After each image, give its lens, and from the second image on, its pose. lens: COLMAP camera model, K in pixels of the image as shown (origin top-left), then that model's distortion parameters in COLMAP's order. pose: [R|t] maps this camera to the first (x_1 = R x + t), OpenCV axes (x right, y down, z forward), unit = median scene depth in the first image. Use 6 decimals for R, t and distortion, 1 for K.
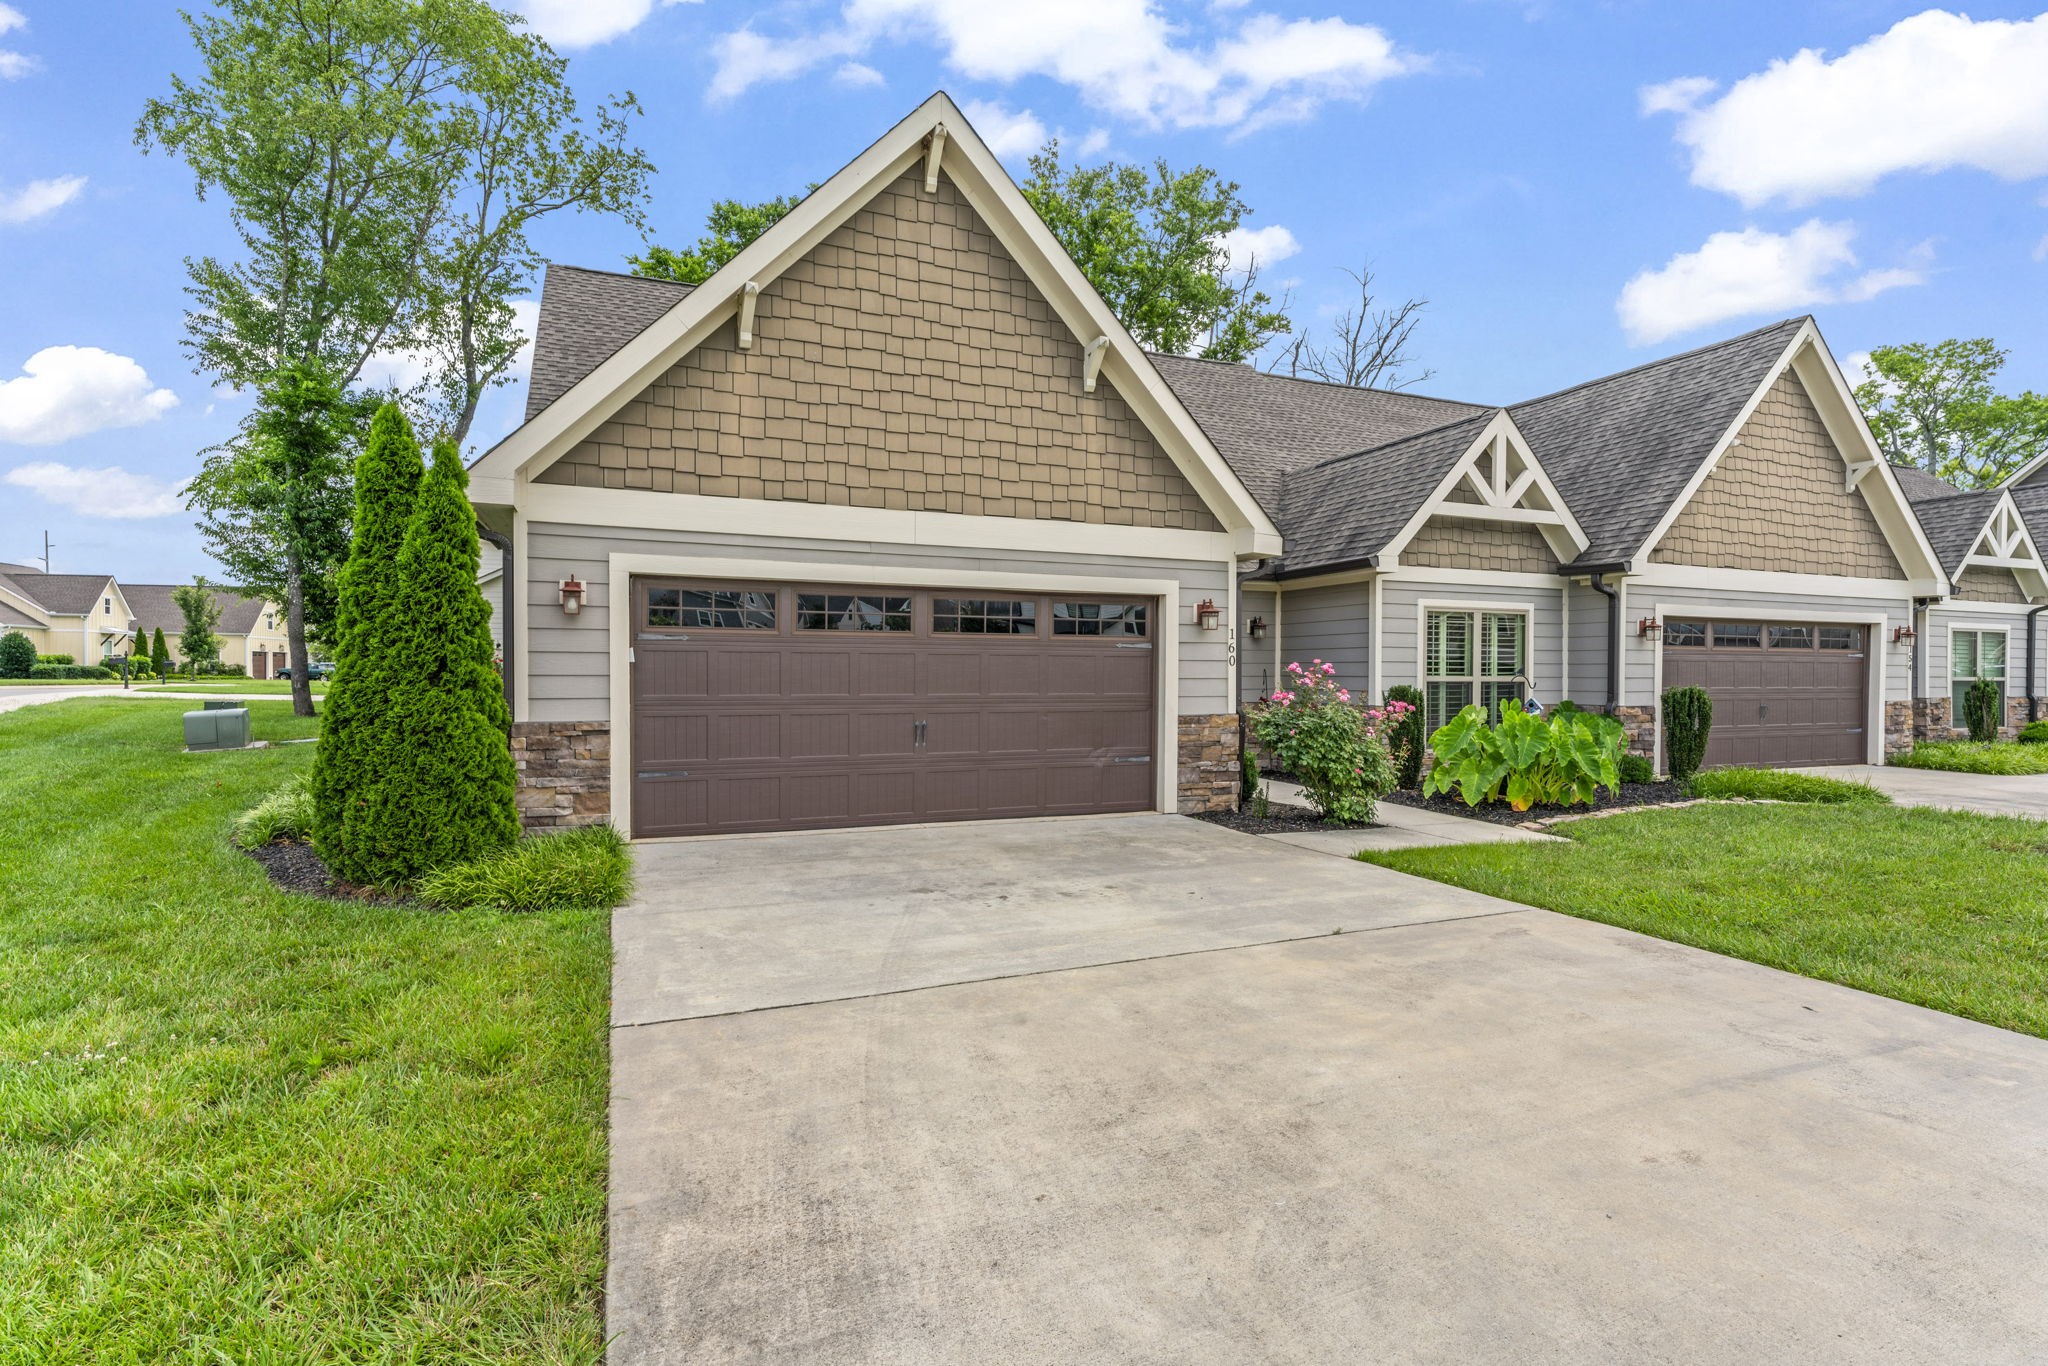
lens RADIAL K [[947.2, 0, 1024.0], [0, 947.2, 683.0], [0, 0, 1]] dist [-0.000353, -0.000019]
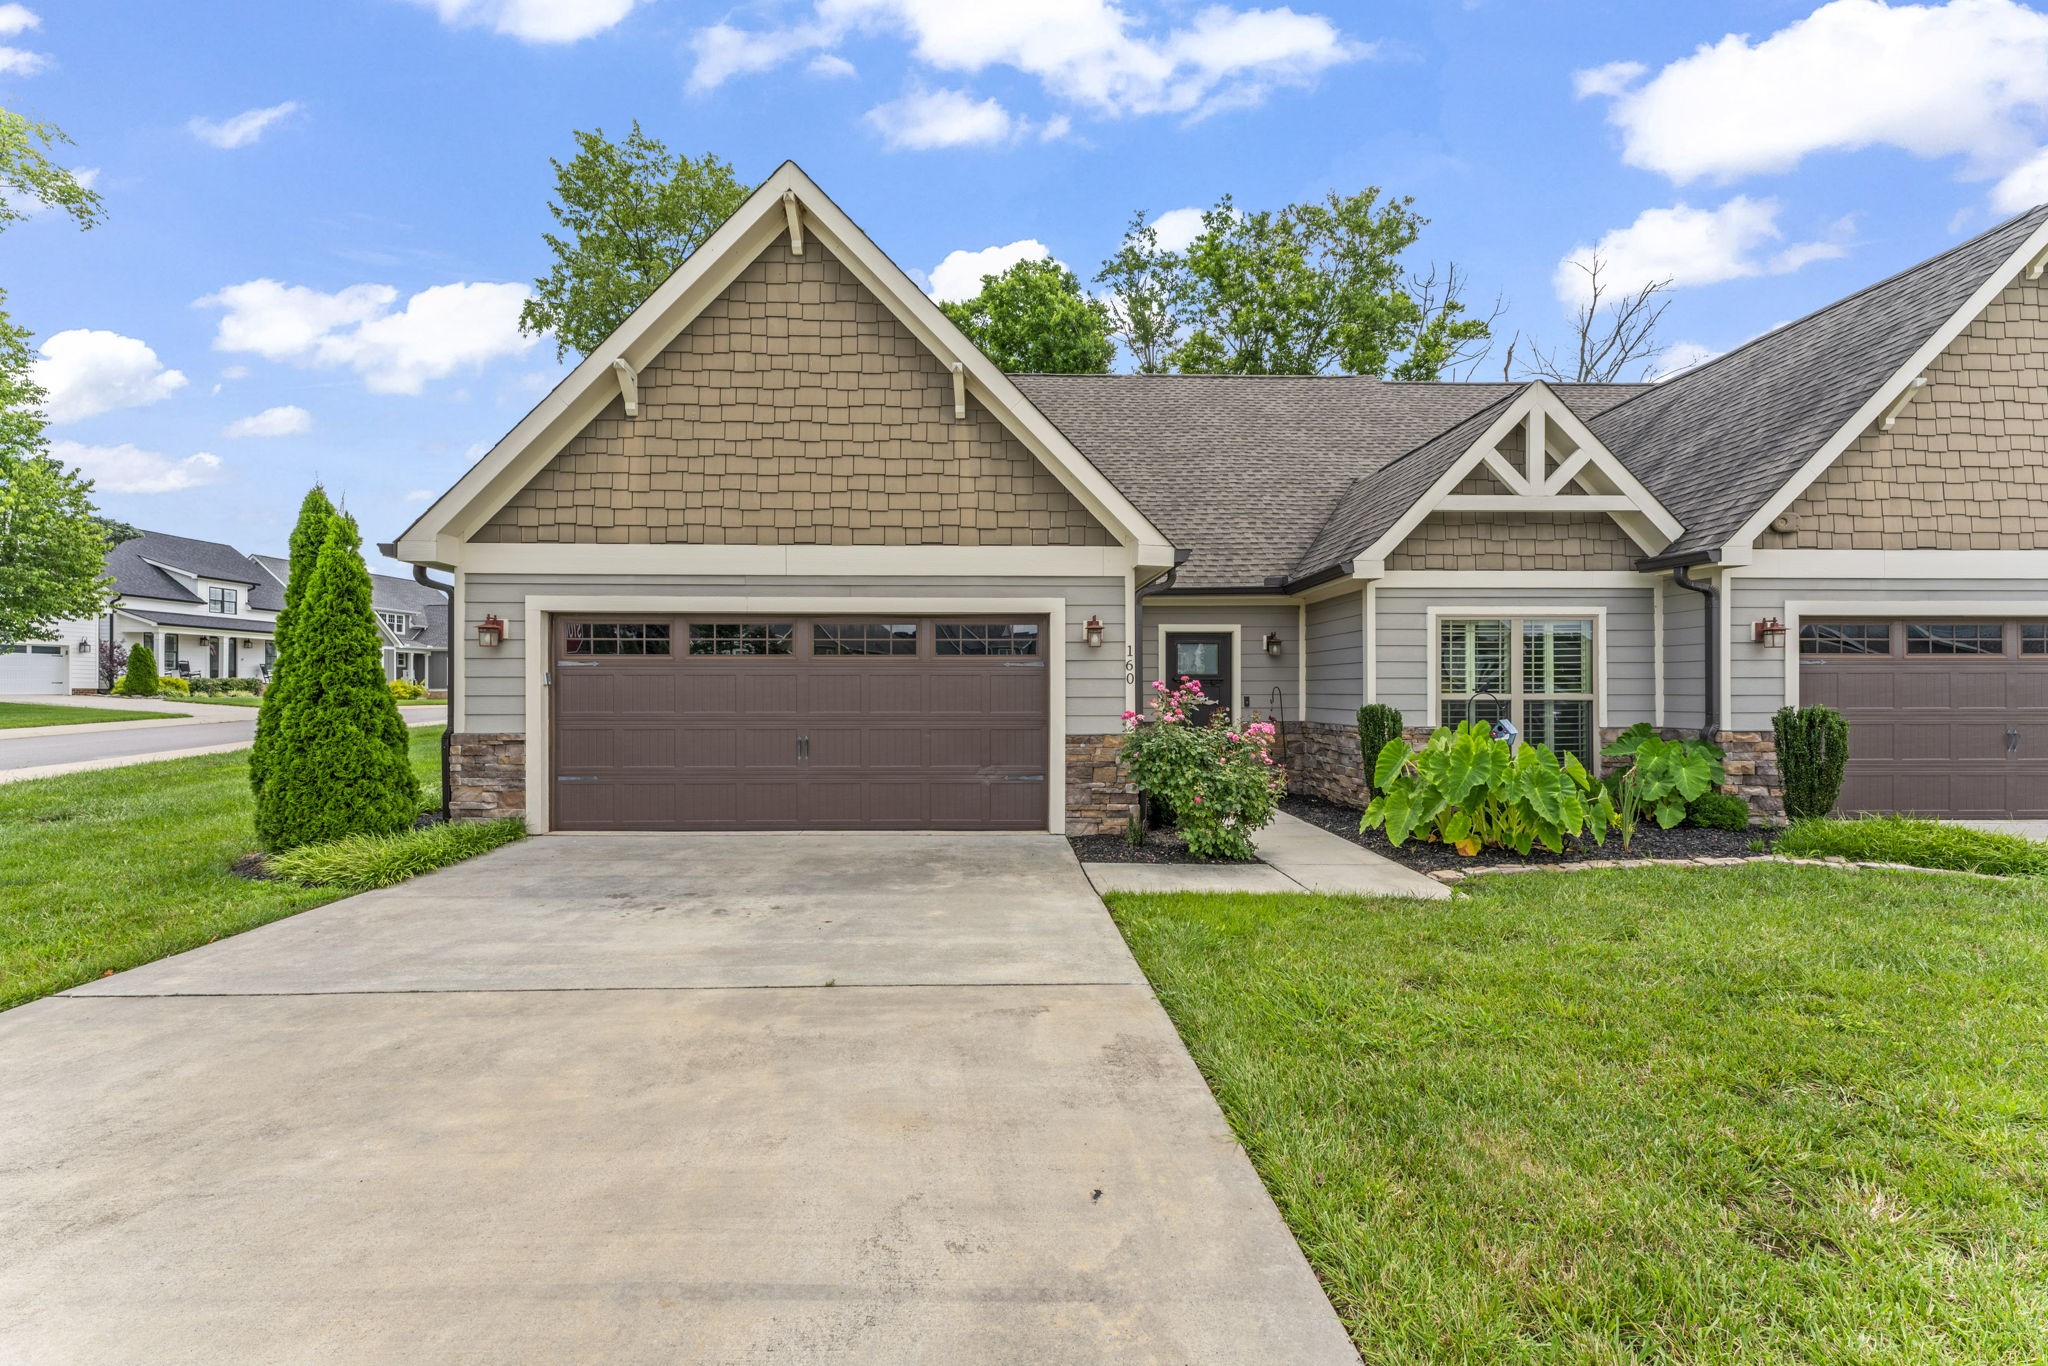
lens RADIAL K [[818.6, 0, 1018.7], [0, 818.6, 685.8], [0, 0, 1]] dist [0.001358, 0.000489]
pose [[0.934979, -0.006502, -0.354643, 0.439756], [0.000144, 0.999839, -0.017951, -0.001441], [0.354703, 0.016733, 0.934829, 0.197174]]
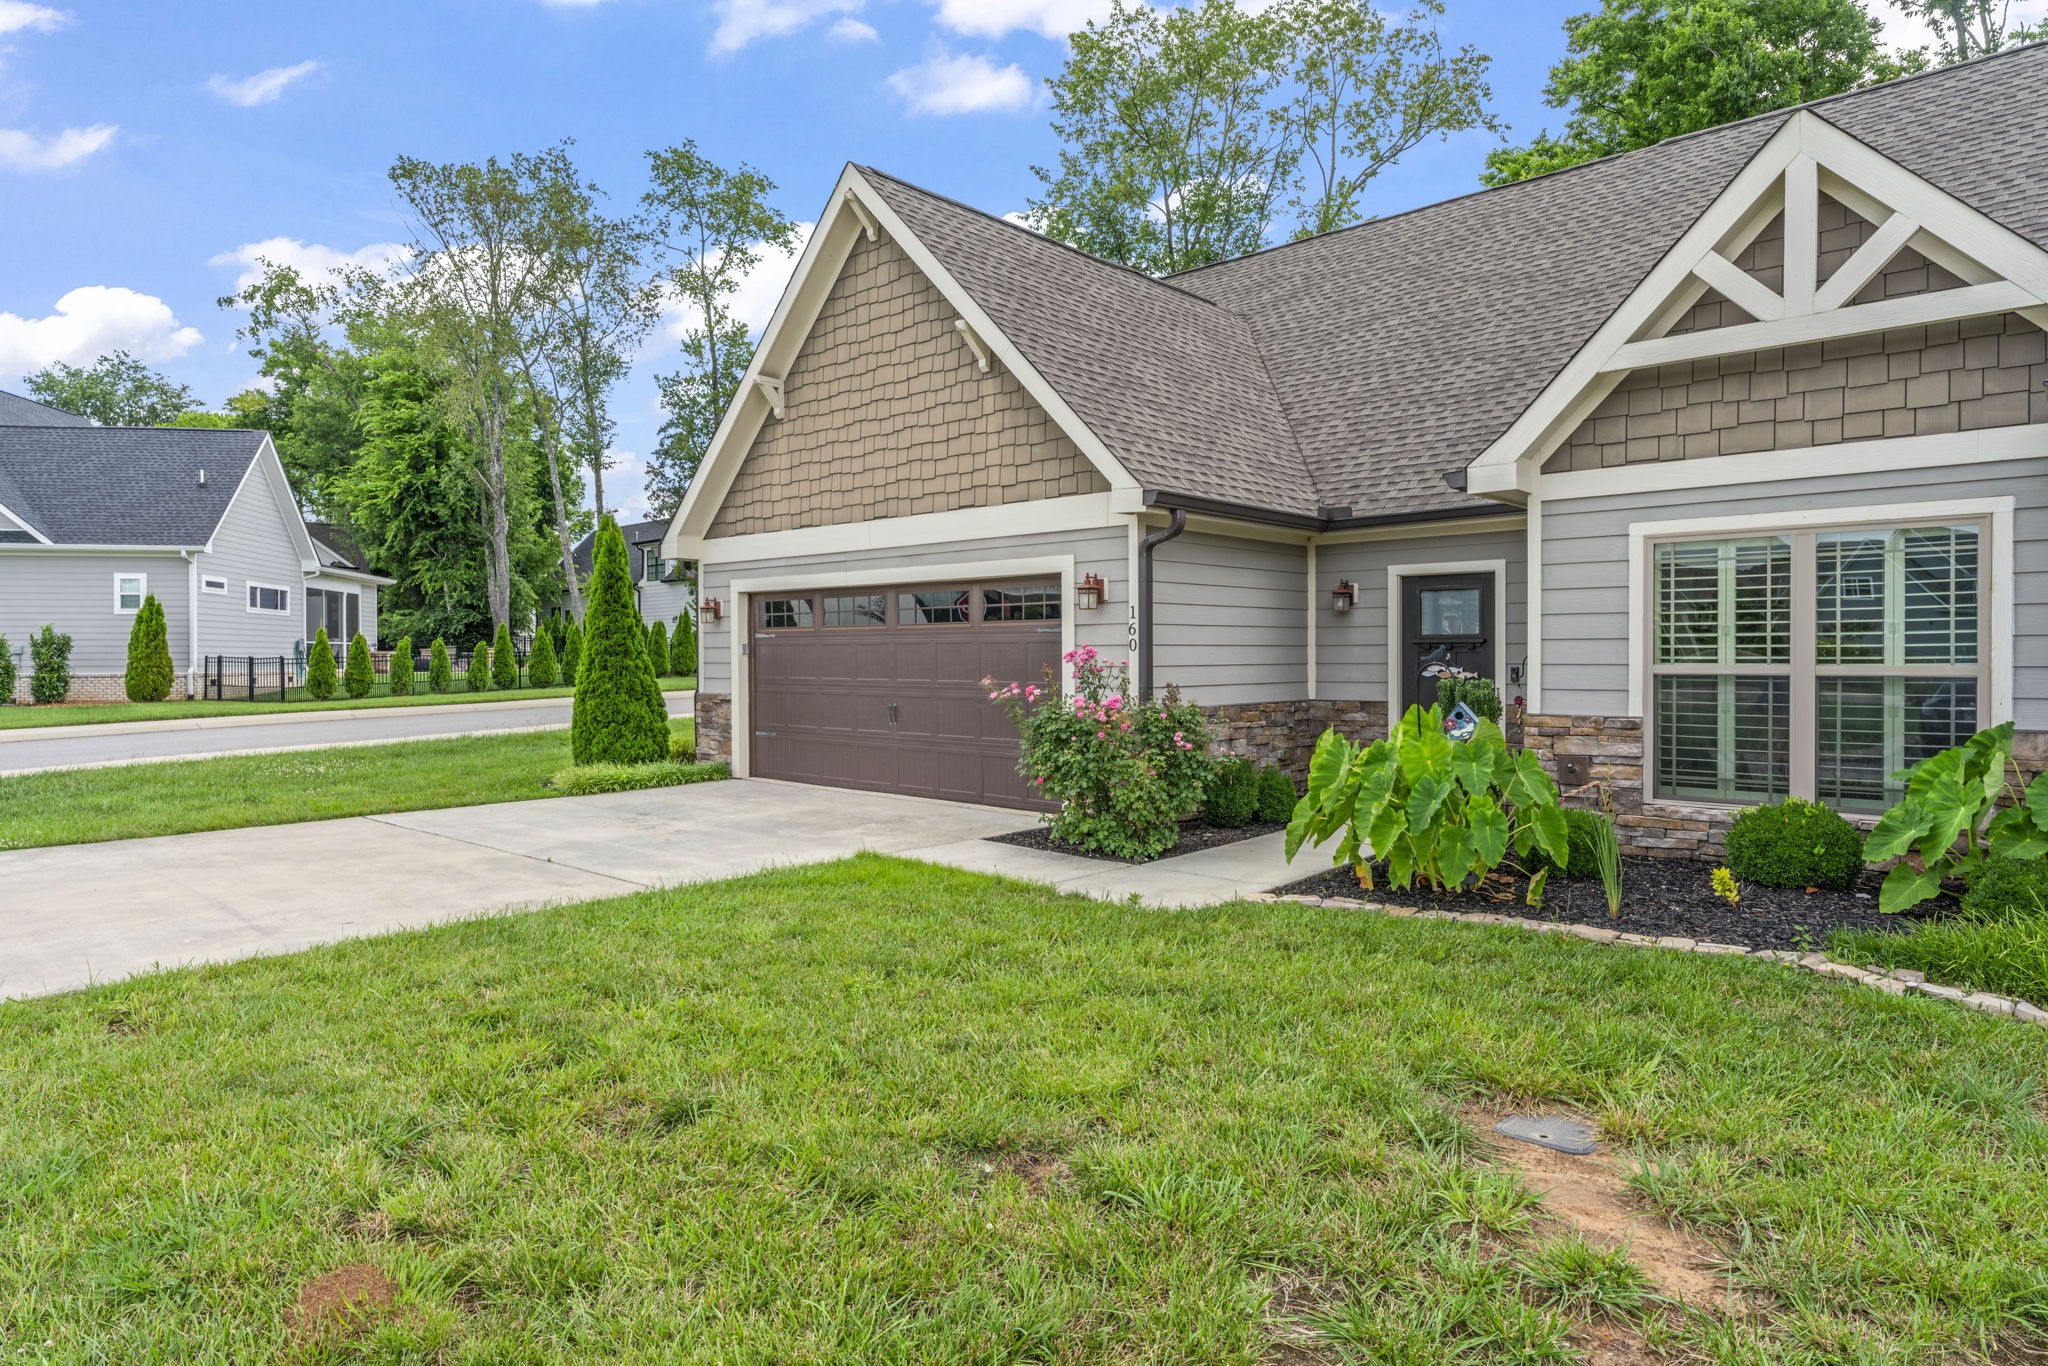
lens RADIAL K [[1193.8, 0, 1023.9], [0, 1193.8, 667.6], [0, 0, 1]] dist [0.002179, -0.000011]
pose [[0.424464, 0.003162, -0.905439, 1.196398], [-0.007778, 0.999970, -0.000155, -0.003164], [0.905412, 0.007108, 0.424475, 0.514847]]
